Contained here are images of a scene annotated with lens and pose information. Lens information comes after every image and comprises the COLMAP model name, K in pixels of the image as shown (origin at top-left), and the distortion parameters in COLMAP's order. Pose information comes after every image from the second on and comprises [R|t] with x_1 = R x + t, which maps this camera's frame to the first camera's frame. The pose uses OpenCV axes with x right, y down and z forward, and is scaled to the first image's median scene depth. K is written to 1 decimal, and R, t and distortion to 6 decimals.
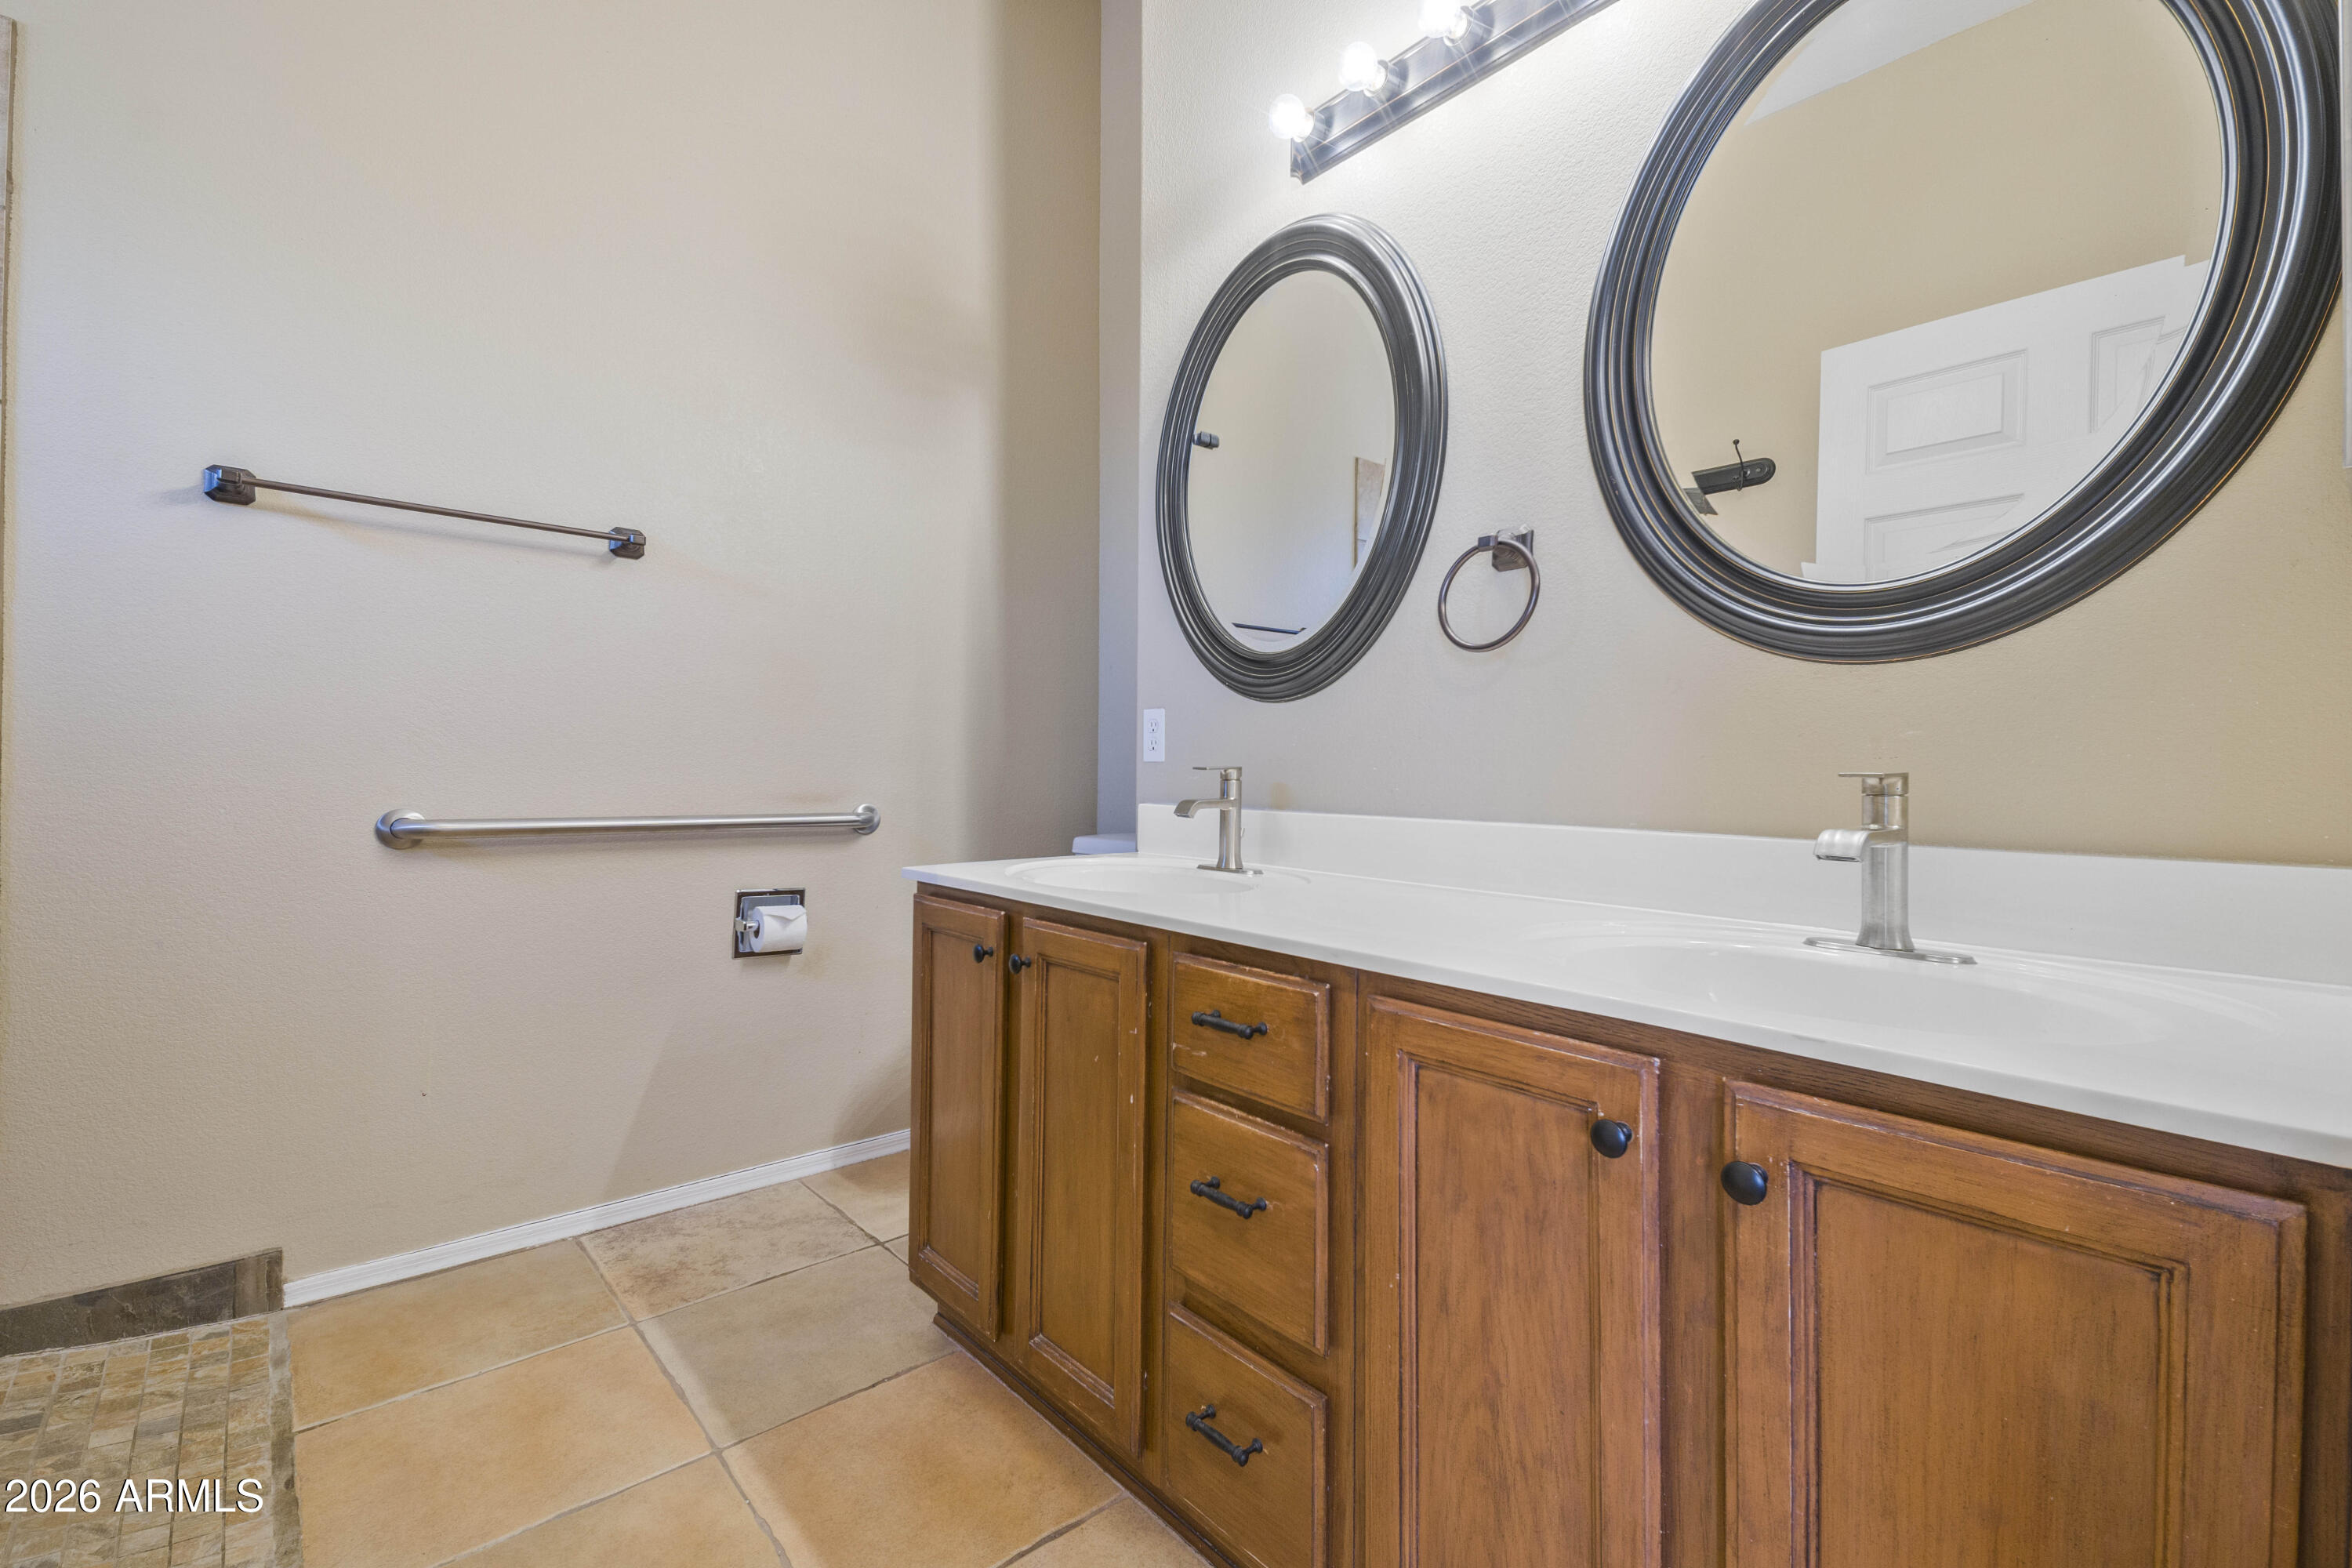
lens RADIAL K [[1025.0, 0, 1169.4], [0, 1025.0, 762.4], [0, 0, 1]] dist [0.076155, -0.032940]
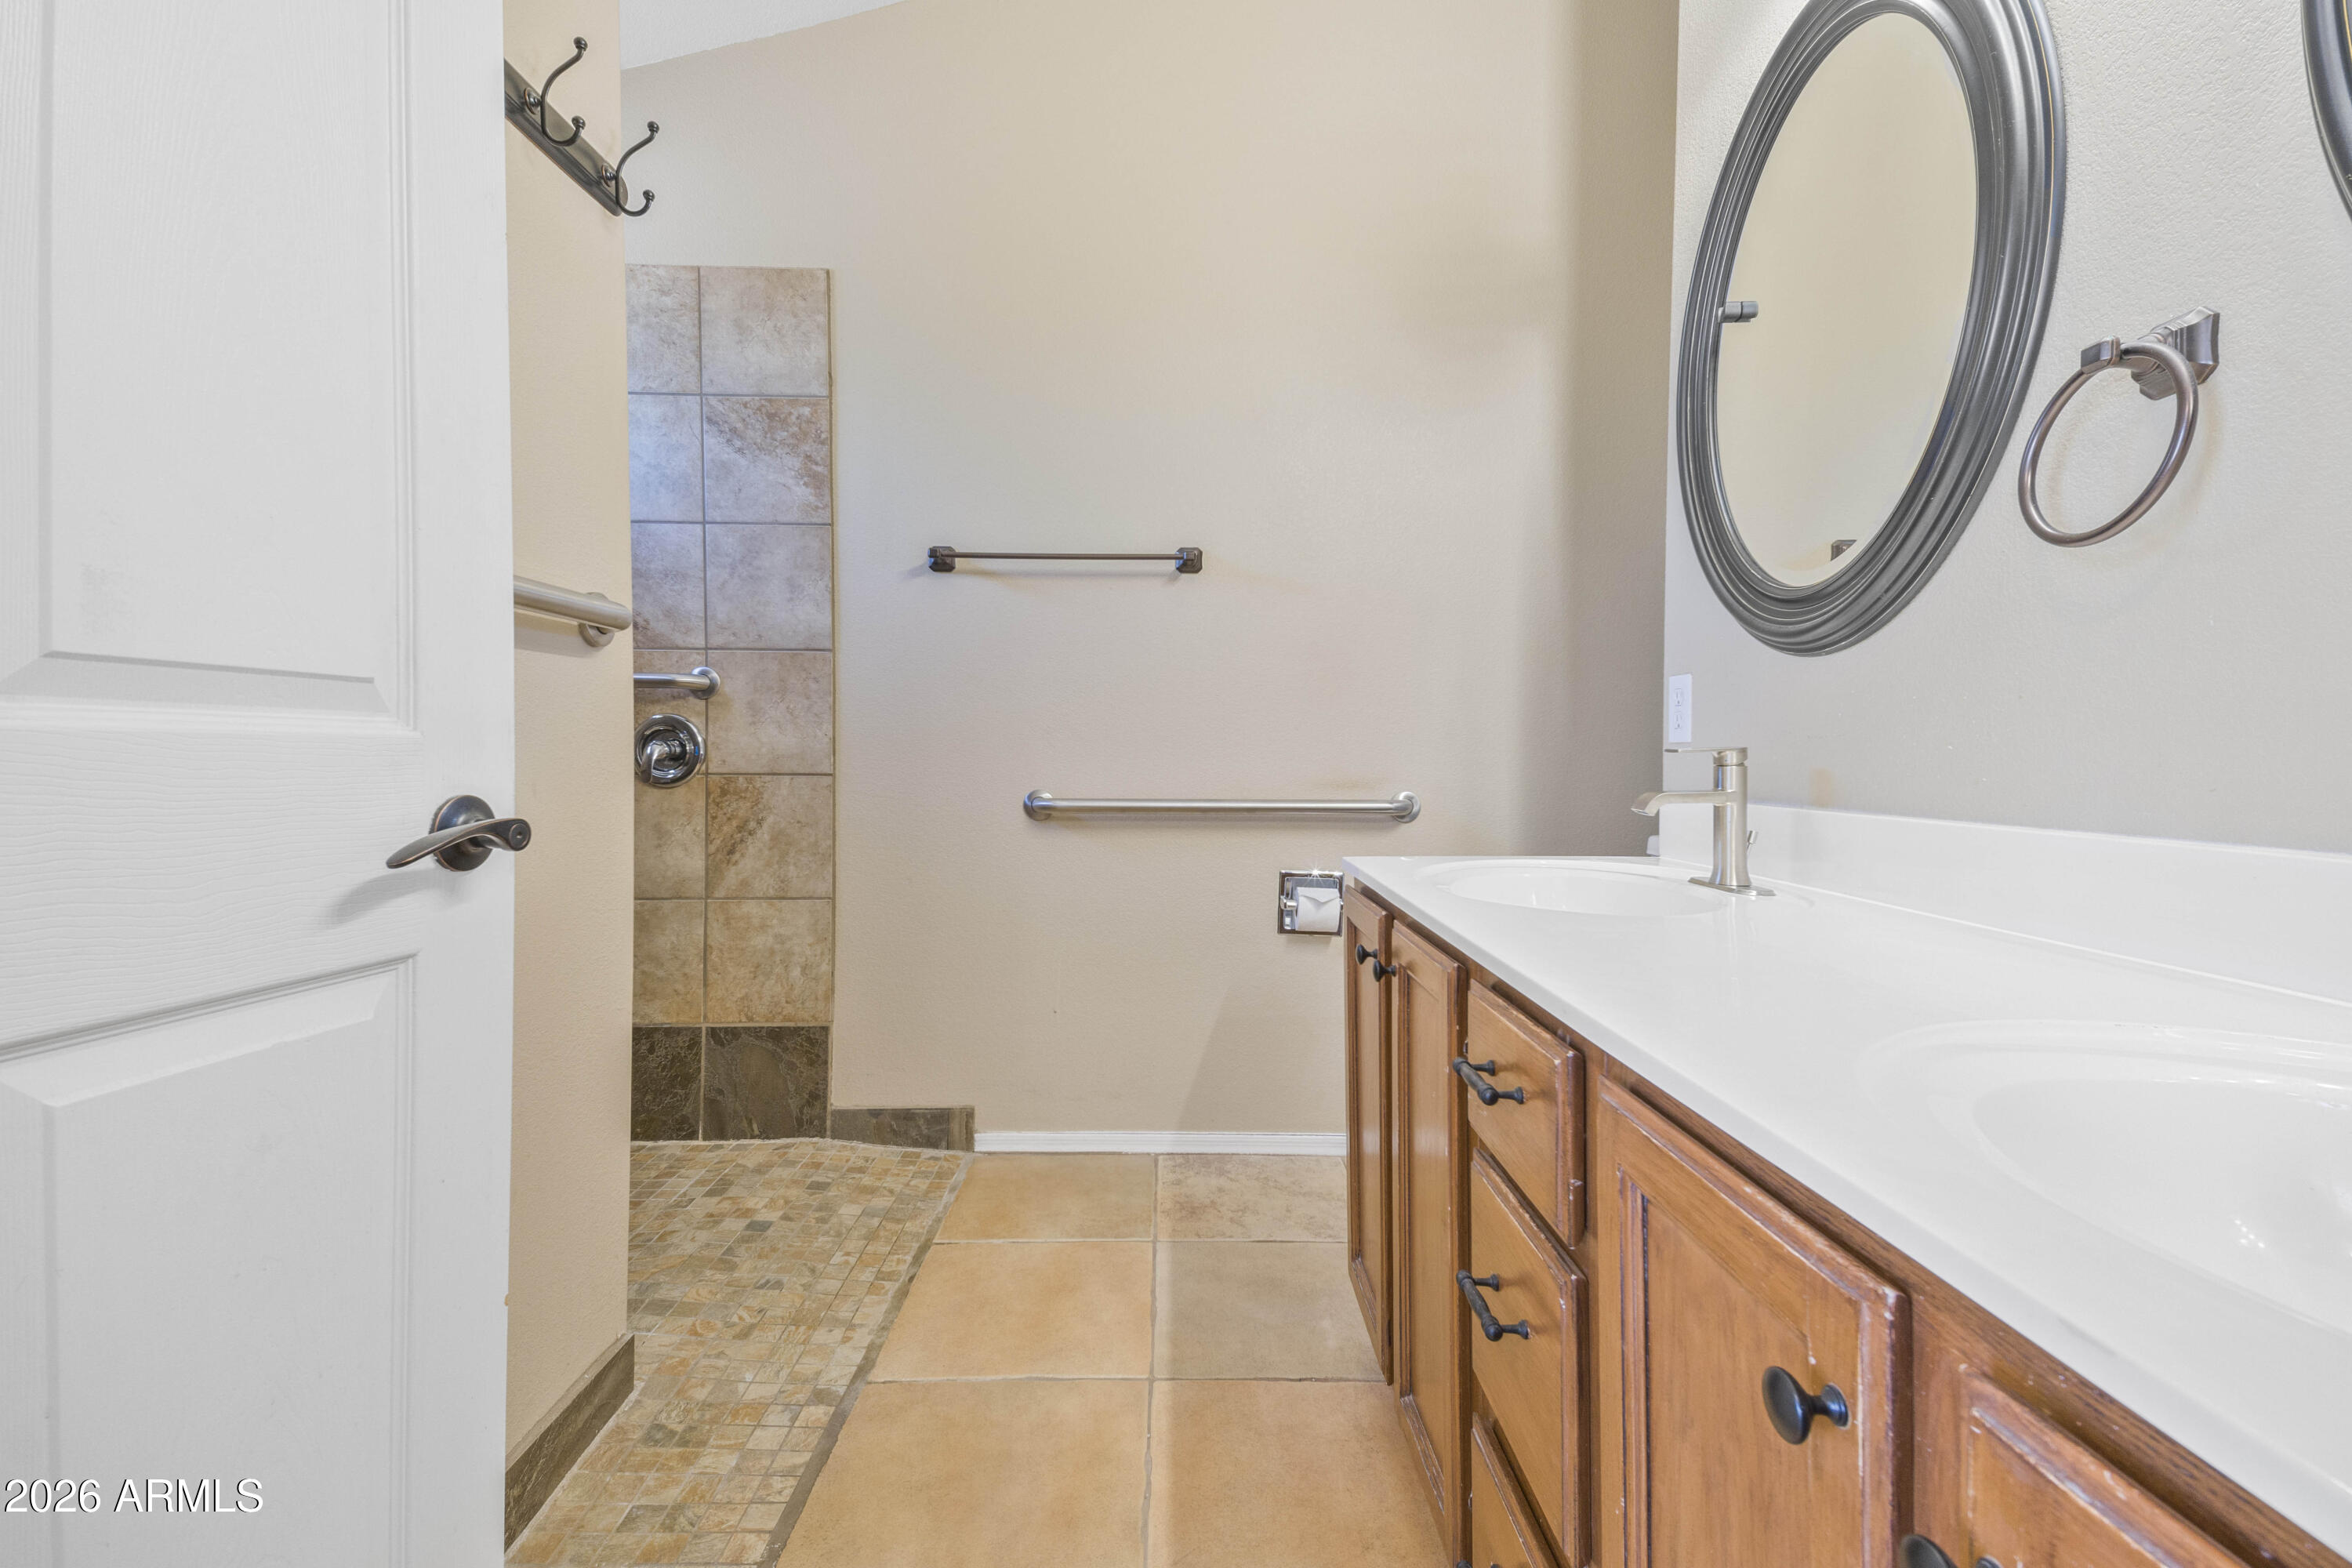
lens RADIAL K [[1025.0, 0, 1169.4], [0, 1025.0, 762.4], [0, 0, 1]] dist [0.076155, -0.032940]
pose [[0.757377, -0.005584, -0.652954, 0.246482], [0.013039, 0.999893, 0.006573, 0.004474], [0.652848, -0.013492, 0.757369, 0.164528]]
